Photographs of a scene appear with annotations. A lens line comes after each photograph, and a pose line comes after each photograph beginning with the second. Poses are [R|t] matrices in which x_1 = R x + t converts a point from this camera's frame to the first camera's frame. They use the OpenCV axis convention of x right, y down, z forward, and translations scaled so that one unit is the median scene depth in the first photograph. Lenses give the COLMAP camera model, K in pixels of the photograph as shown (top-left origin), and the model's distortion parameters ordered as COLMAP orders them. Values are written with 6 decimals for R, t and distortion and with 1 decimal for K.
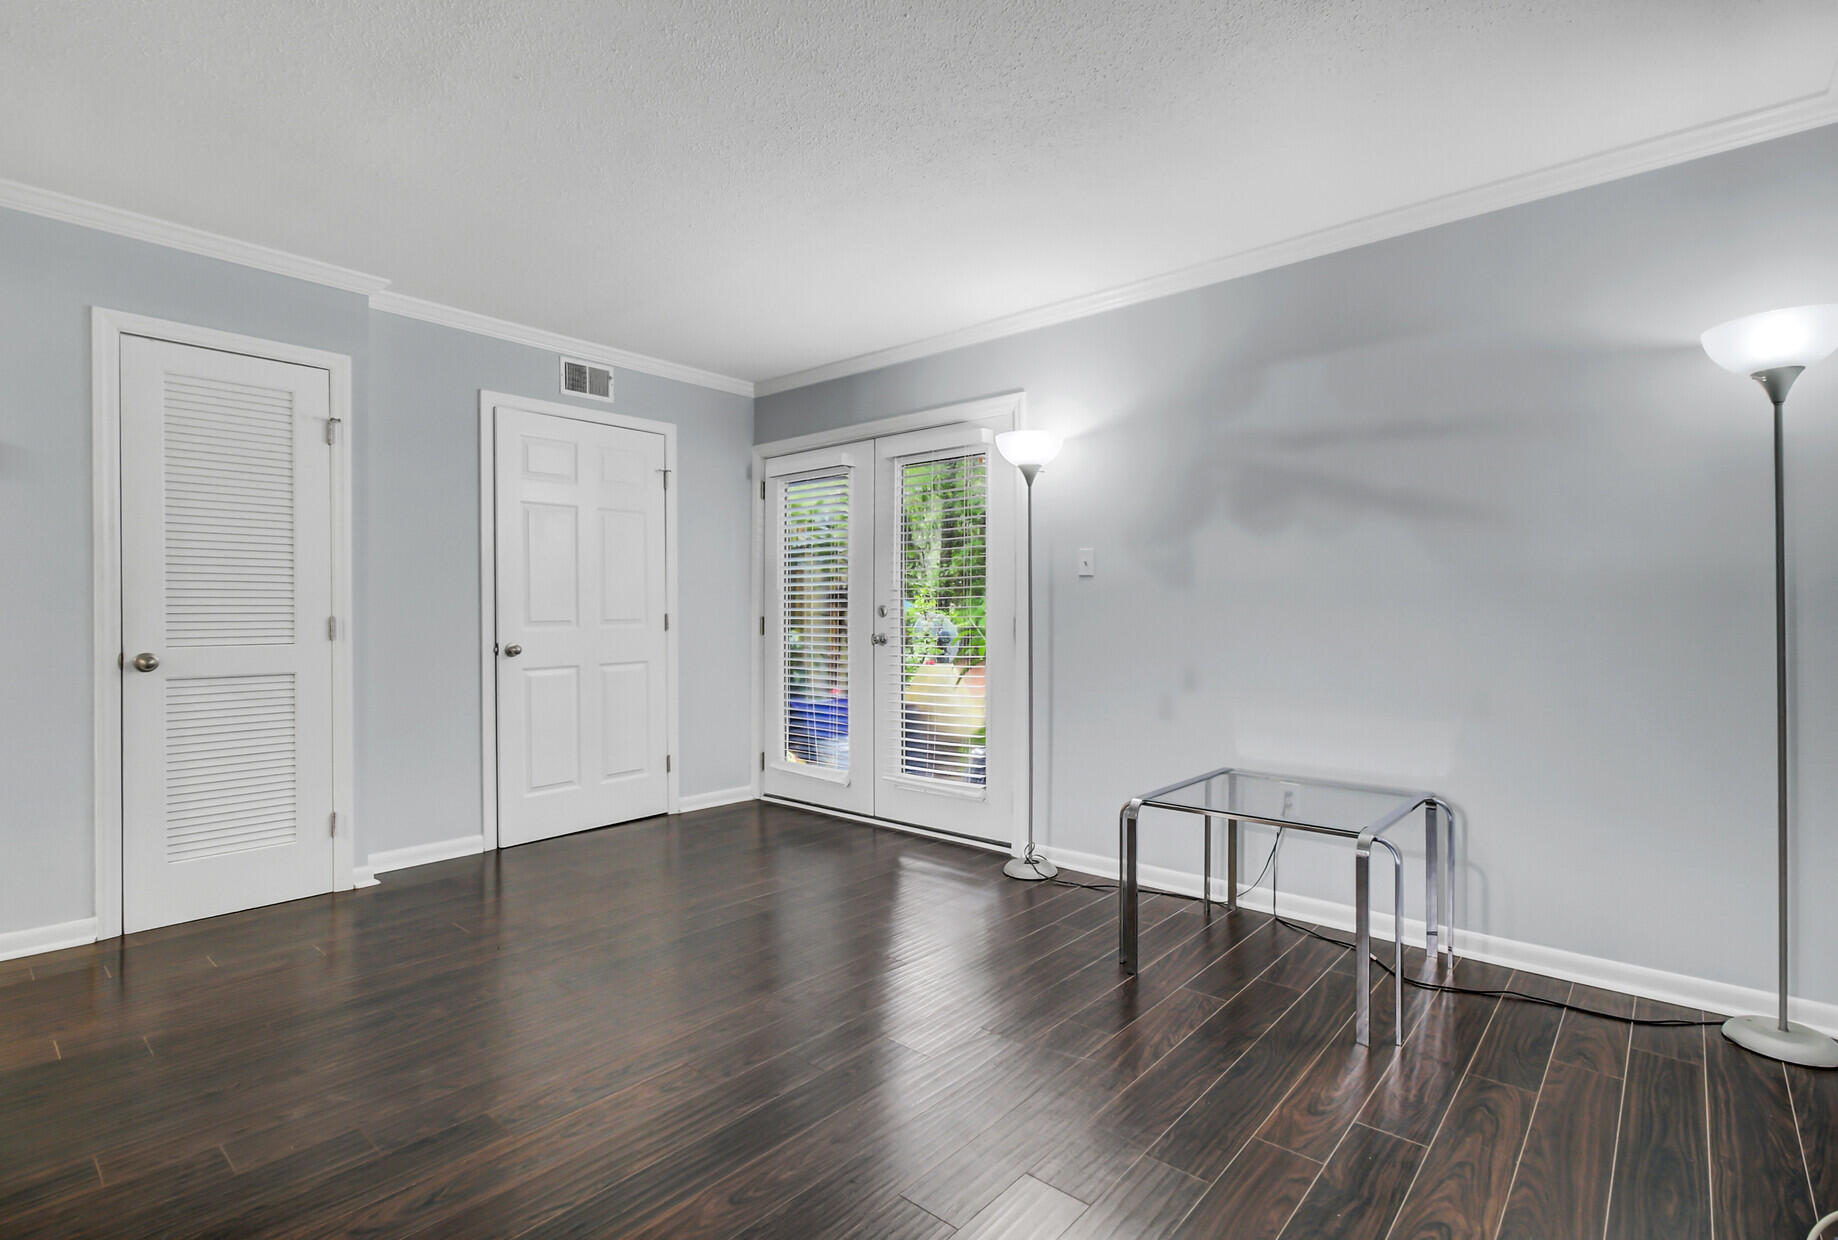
lens RADIAL K [[871.3, 0, 905.5], [0, 871.3, 608.3], [0, 0, 1]] dist [-0.003605, 0.002451]
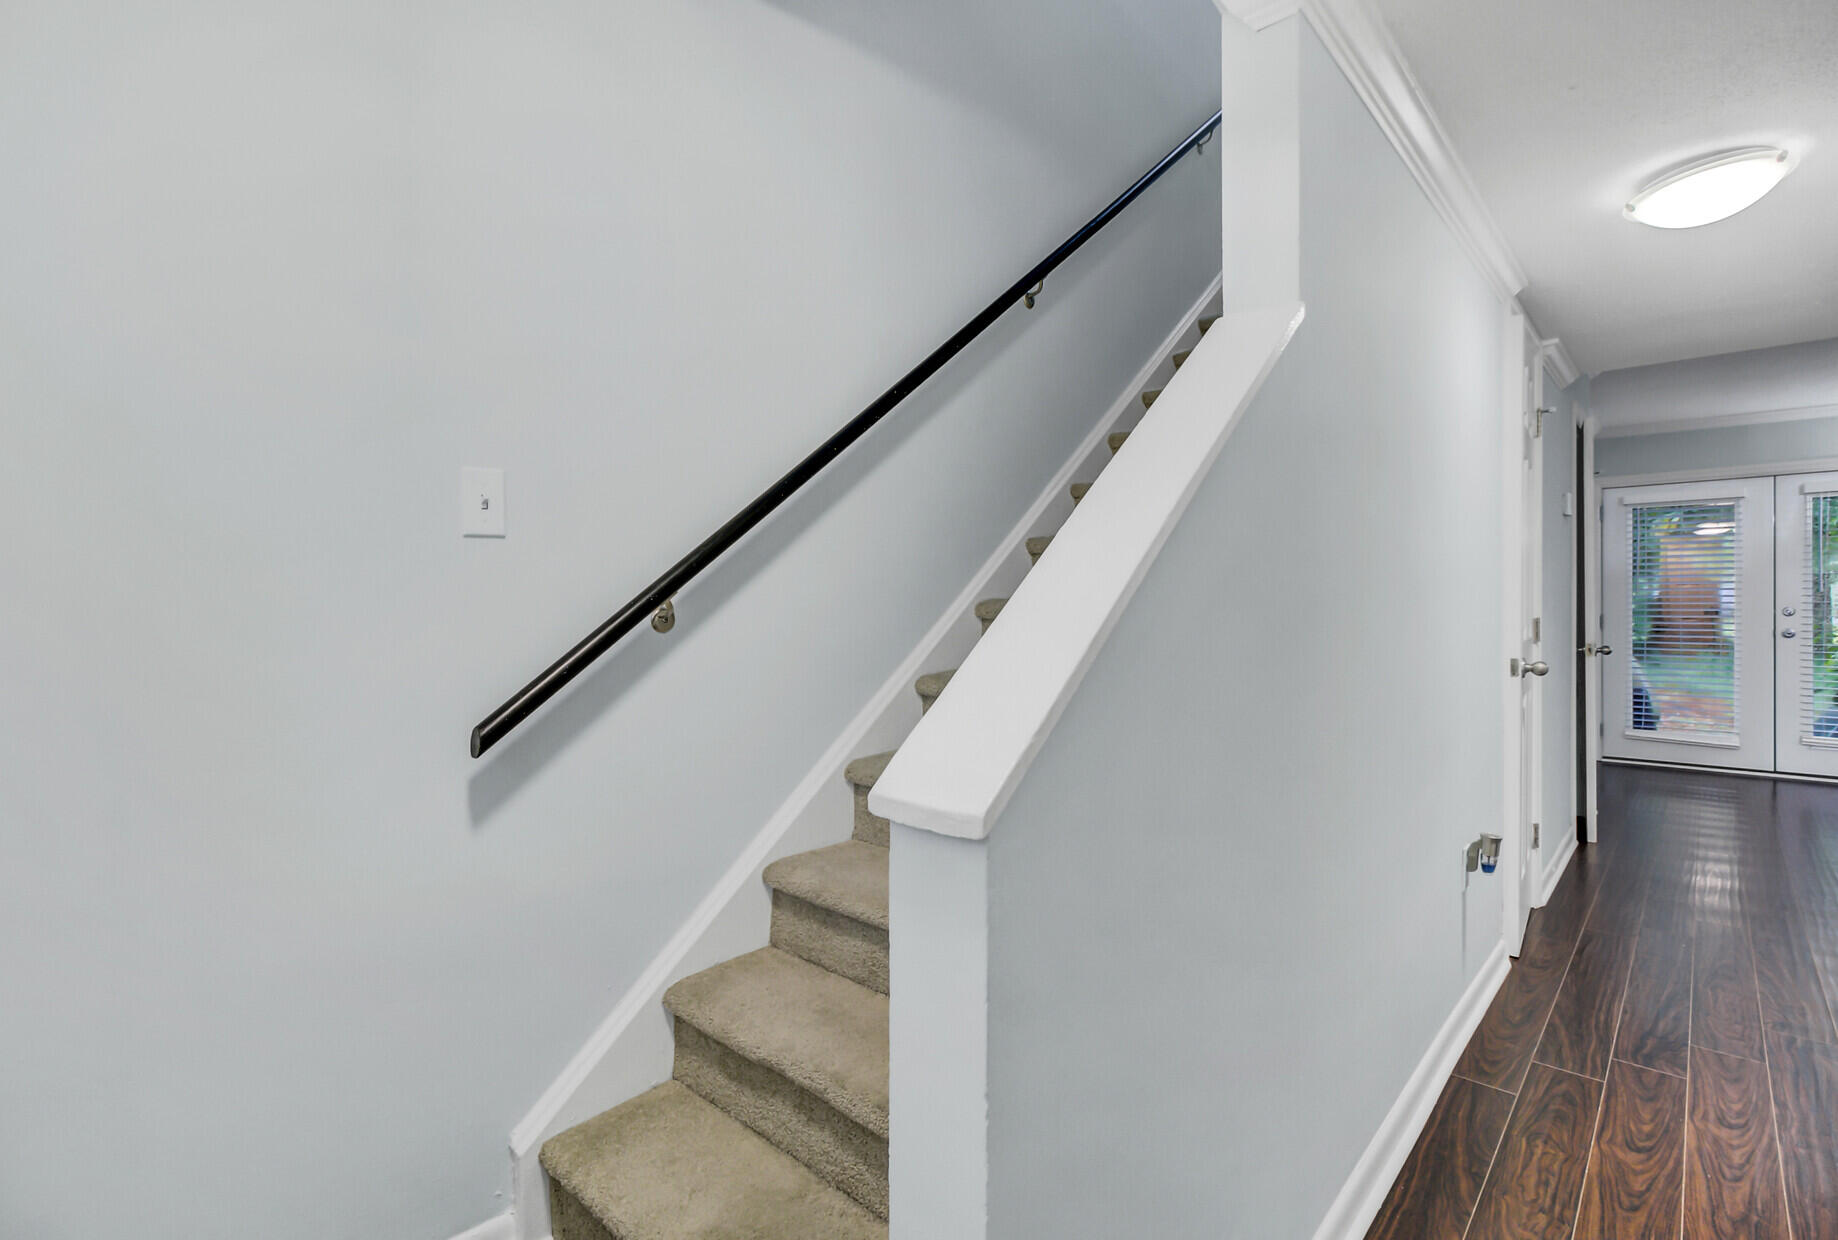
lens RADIAL K [[871.3, 0, 915.7], [0, 871.3, 630.9], [0, 0, 1]] dist [-0.003605, 0.002451]
pose [[0.999669, -0.000098, -0.025745, -1.737063], [0.000187, 0.999994, 0.003463, 0.036490], [0.025744, -0.003467, 0.999663, -0.426030]]
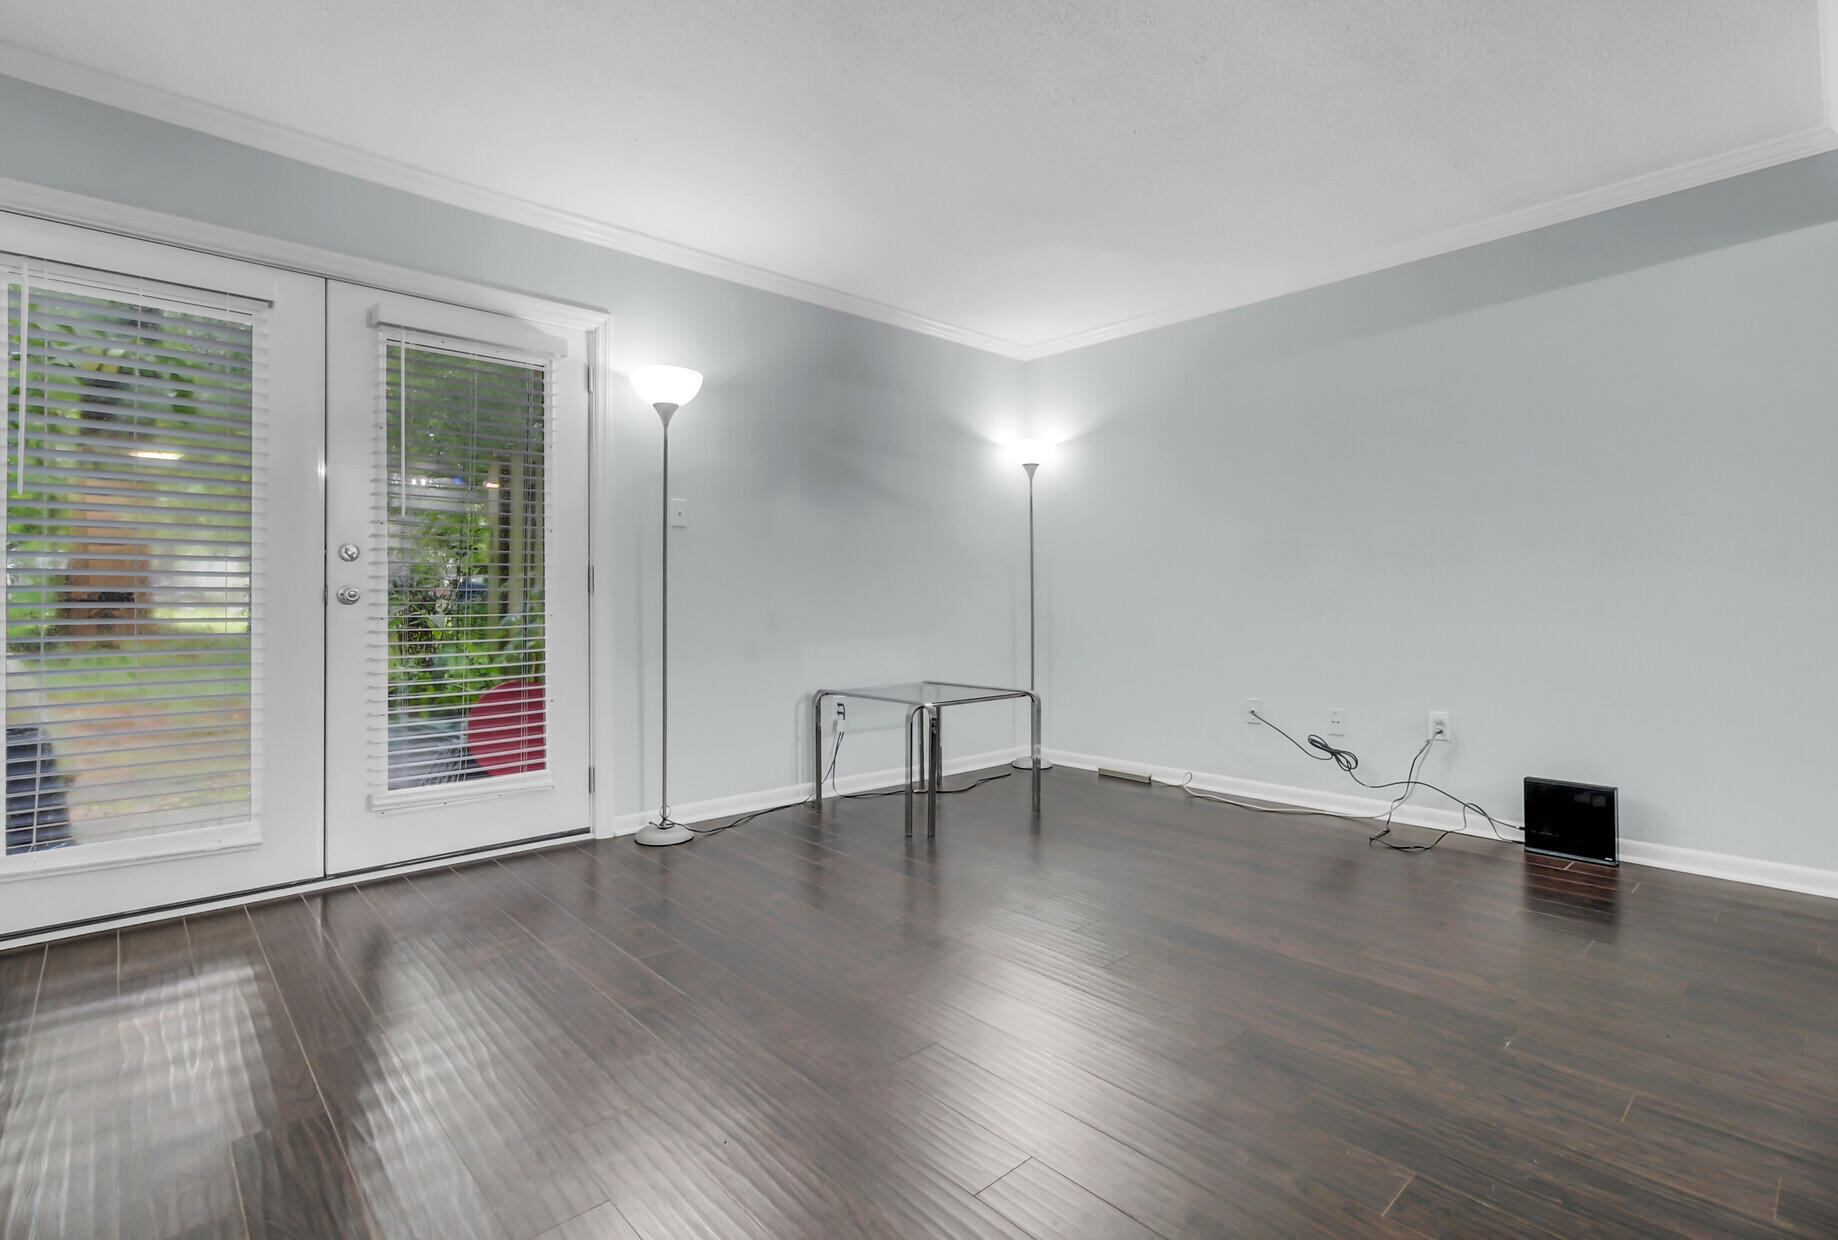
lens RADIAL K [[871.3, 0, 893.1], [0, 871.3, 594.2], [0, 0, 1]] dist [-0.003605, 0.002451]
pose [[0.114952, 0.005238, 0.993357, -0.842947], [0.000330, 0.999986, -0.005311, 0.051416], [-0.993371, 0.000938, 0.114949, 0.714486]]
